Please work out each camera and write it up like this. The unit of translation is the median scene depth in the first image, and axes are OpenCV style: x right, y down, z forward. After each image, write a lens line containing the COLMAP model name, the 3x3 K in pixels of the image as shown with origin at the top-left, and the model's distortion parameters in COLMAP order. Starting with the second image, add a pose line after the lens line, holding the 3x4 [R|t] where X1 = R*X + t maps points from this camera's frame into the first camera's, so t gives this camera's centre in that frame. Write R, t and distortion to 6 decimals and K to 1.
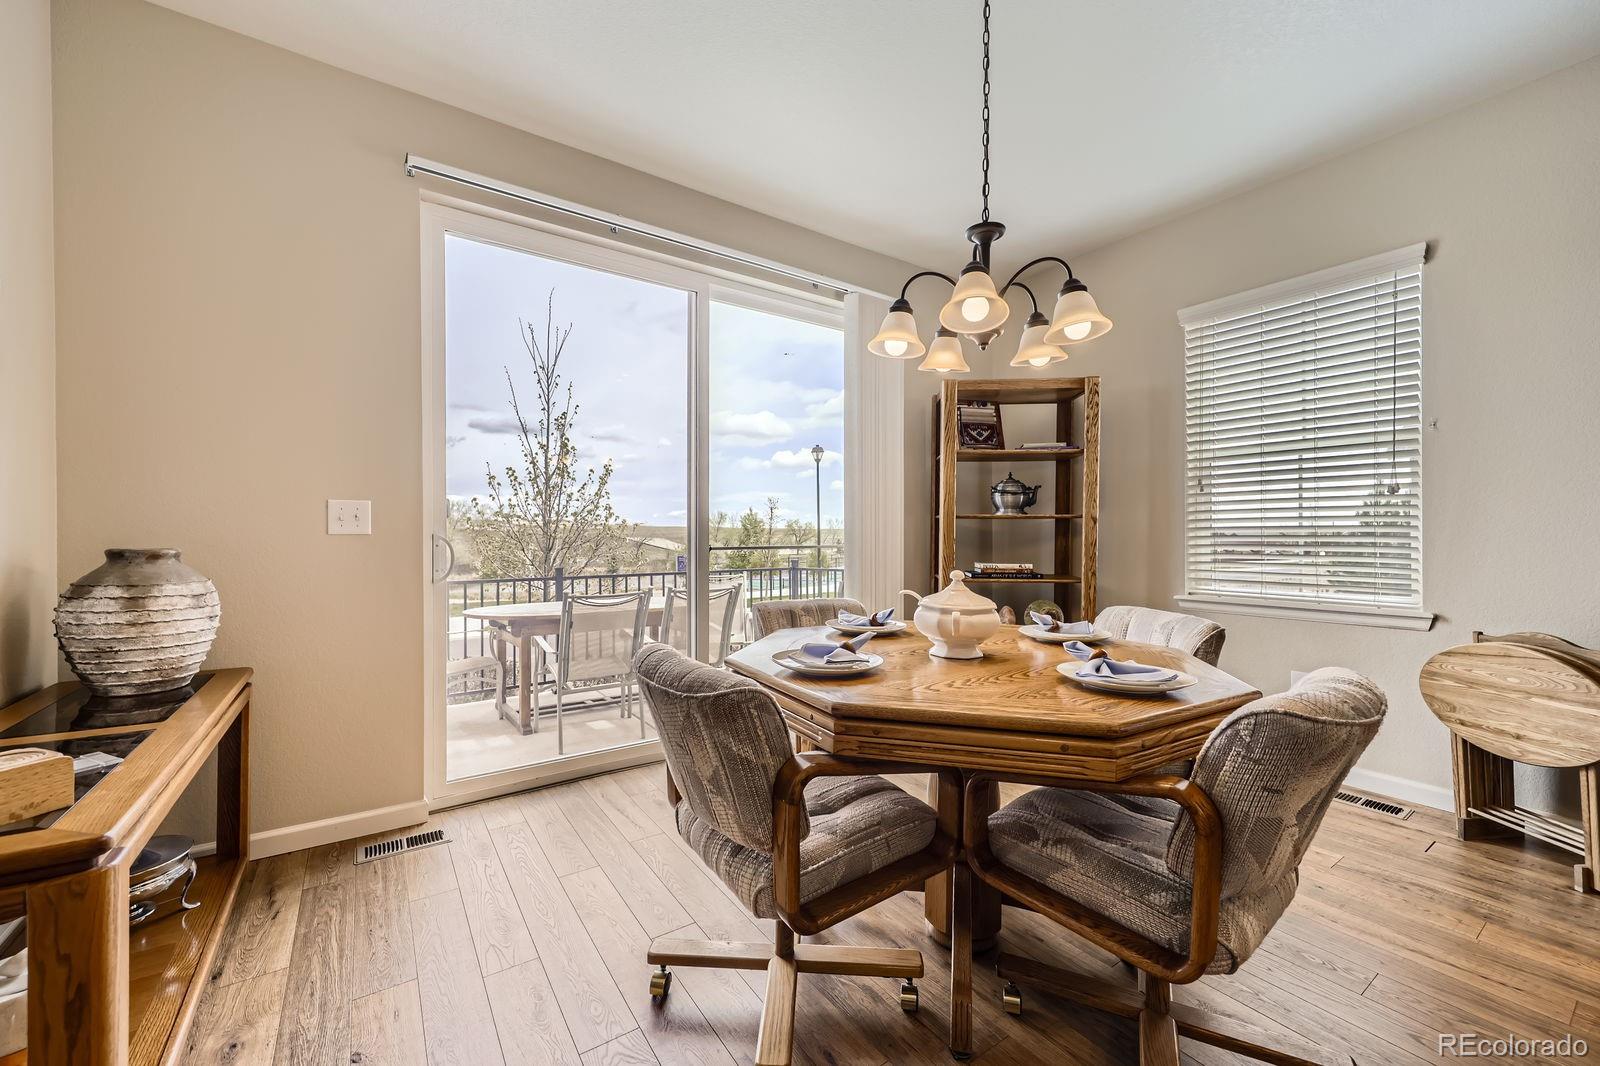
lens RADIAL K [[629.8, 0, 788.3], [0, 629.8, 534.6], [0, 0, 1]] dist [0.003024, -0.000798]
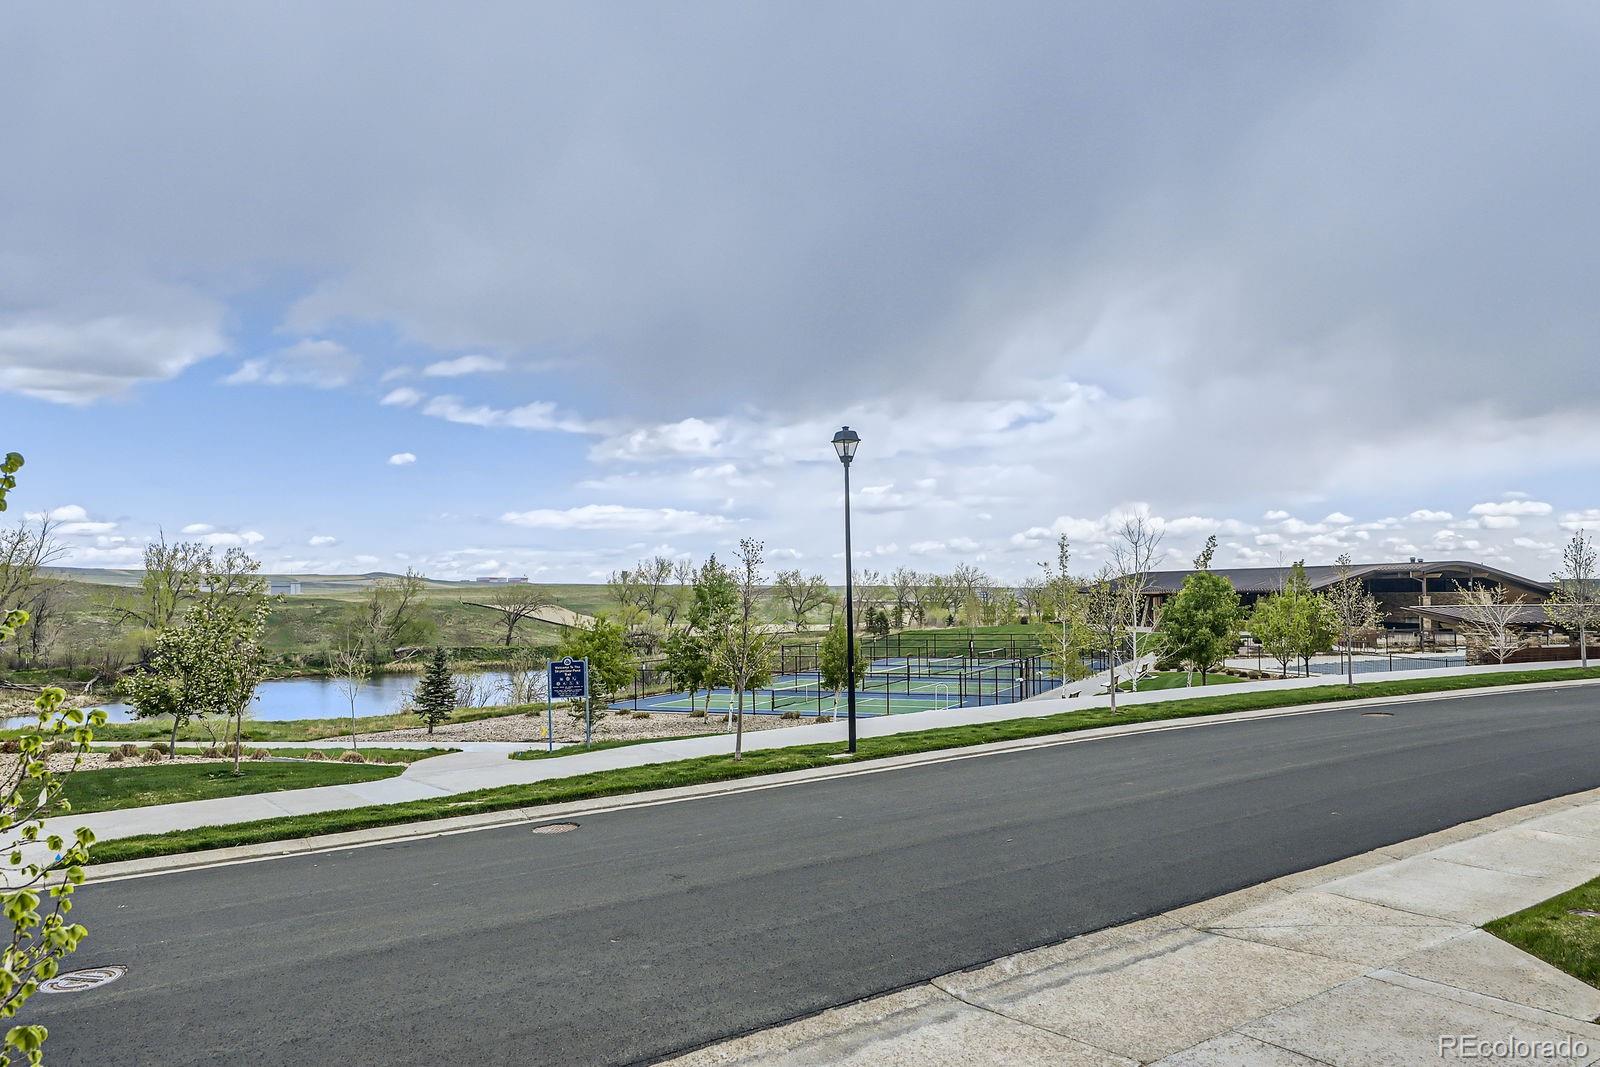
lens RADIAL K [[1065.2, 0, 815.1], [0, 1065.2, 550.2], [0, 0, 1]] dist [0.004653, 0.000783]
pose [[0.999389, -0.009434, 0.033640, -0.029963], [0.010785, 0.999133, -0.040222, -0.113995], [-0.033231, 0.040561, 0.998624, 1.333146]]
